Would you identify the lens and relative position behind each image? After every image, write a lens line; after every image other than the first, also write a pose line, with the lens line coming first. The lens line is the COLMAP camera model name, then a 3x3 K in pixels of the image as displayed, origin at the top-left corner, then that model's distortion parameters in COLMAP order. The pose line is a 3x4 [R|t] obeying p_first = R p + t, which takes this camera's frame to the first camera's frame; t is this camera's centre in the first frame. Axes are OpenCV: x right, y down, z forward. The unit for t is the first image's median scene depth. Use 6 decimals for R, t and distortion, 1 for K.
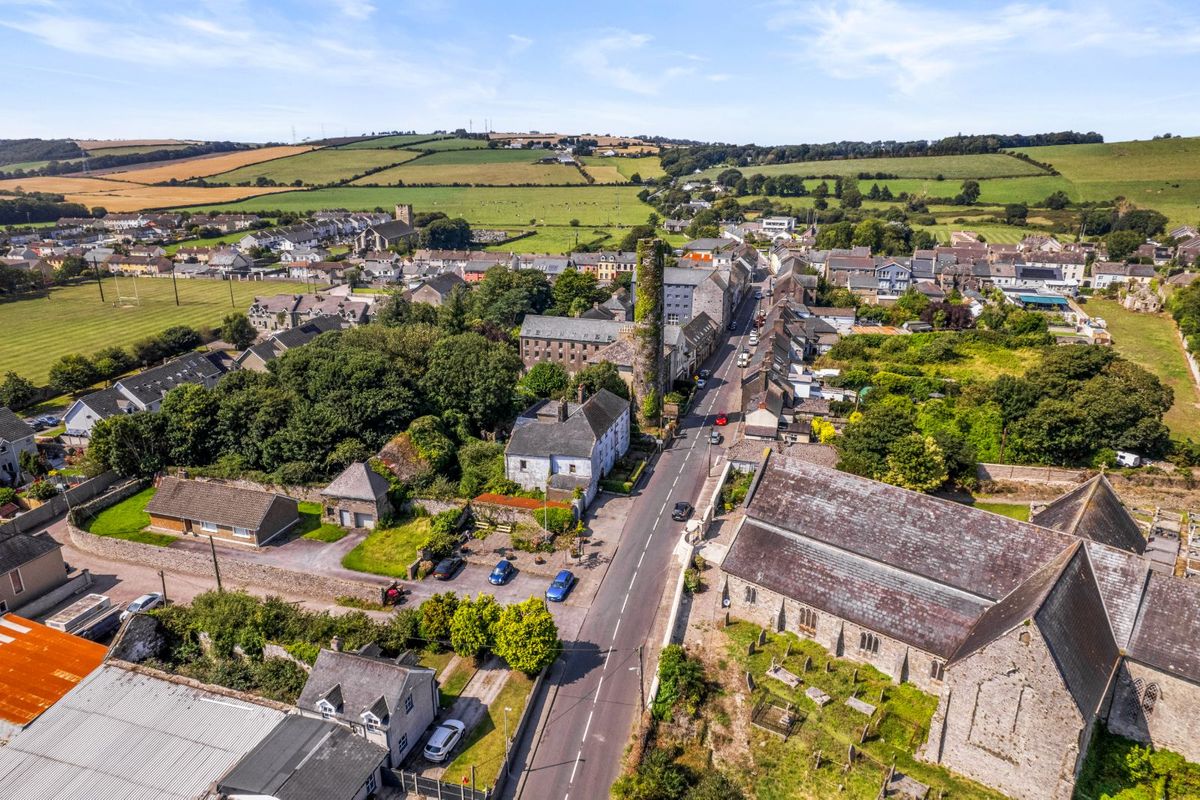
lens RADIAL K [[767.7, 0, 600.1], [0, 767.7, 398.2], [0, 0, 1]] dist [-0.074979, 0.069664]
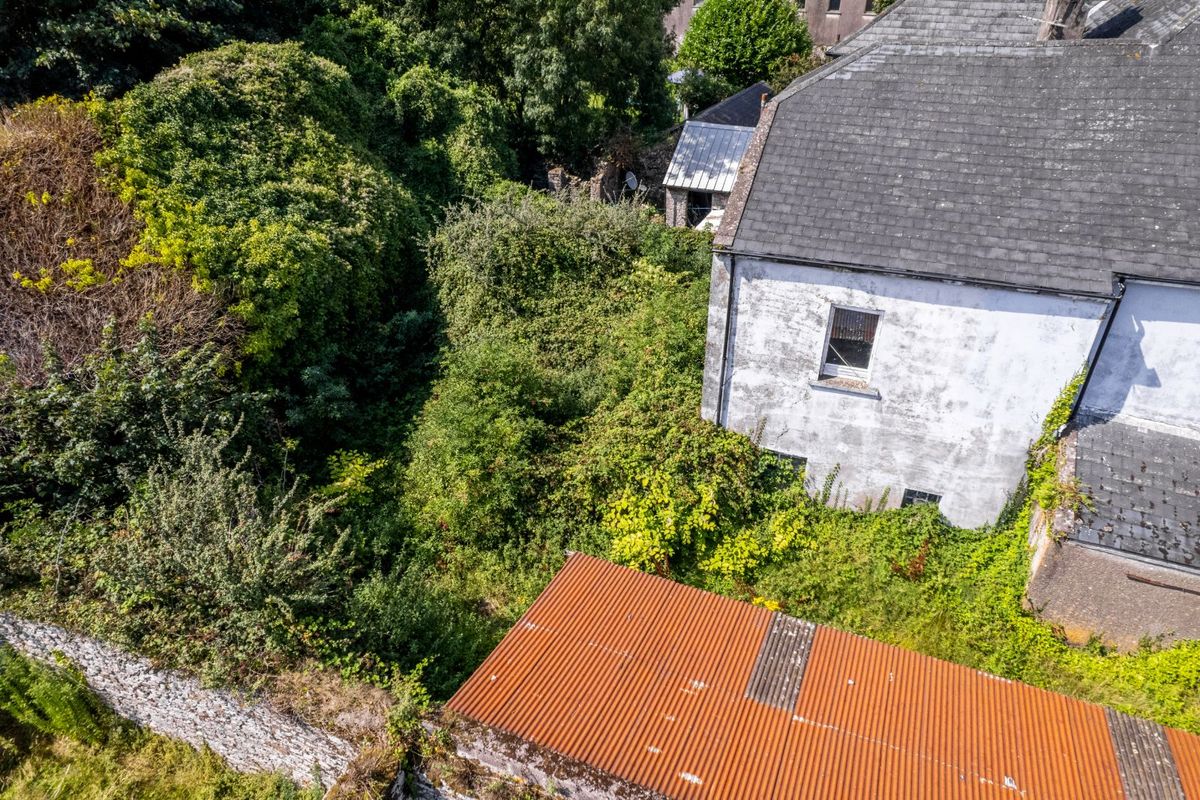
lens RADIAL K [[767.7, 0, 599.9], [0, 767.7, 404.6], [0, 0, 1]] dist [-0.074979, 0.069664]
pose [[0.995545, 0.051761, -0.078804, -0.117833], [-0.030122, 0.966635, 0.254381, 0.056803], [0.089341, -0.250874, 0.963888, 0.758567]]
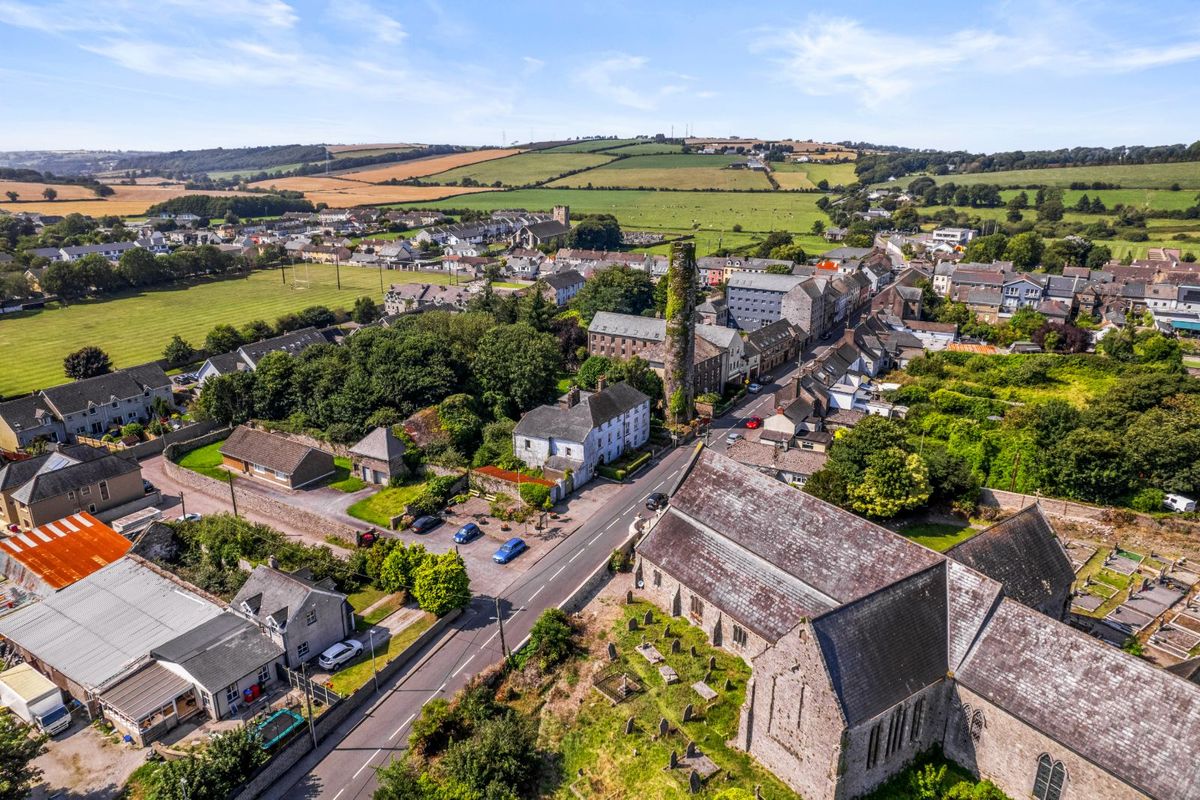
lens RADIAL K [[767.7, 0, 600.5], [0, 767.7, 396.0], [0, 0, 1]] dist [-0.074979, 0.069664]
pose [[0.966373, 0.078467, -0.244879, 0.230009], [-0.080548, 0.996750, 0.001521, 0.007591], [0.244202, 0.018255, 0.969553, -0.028631]]
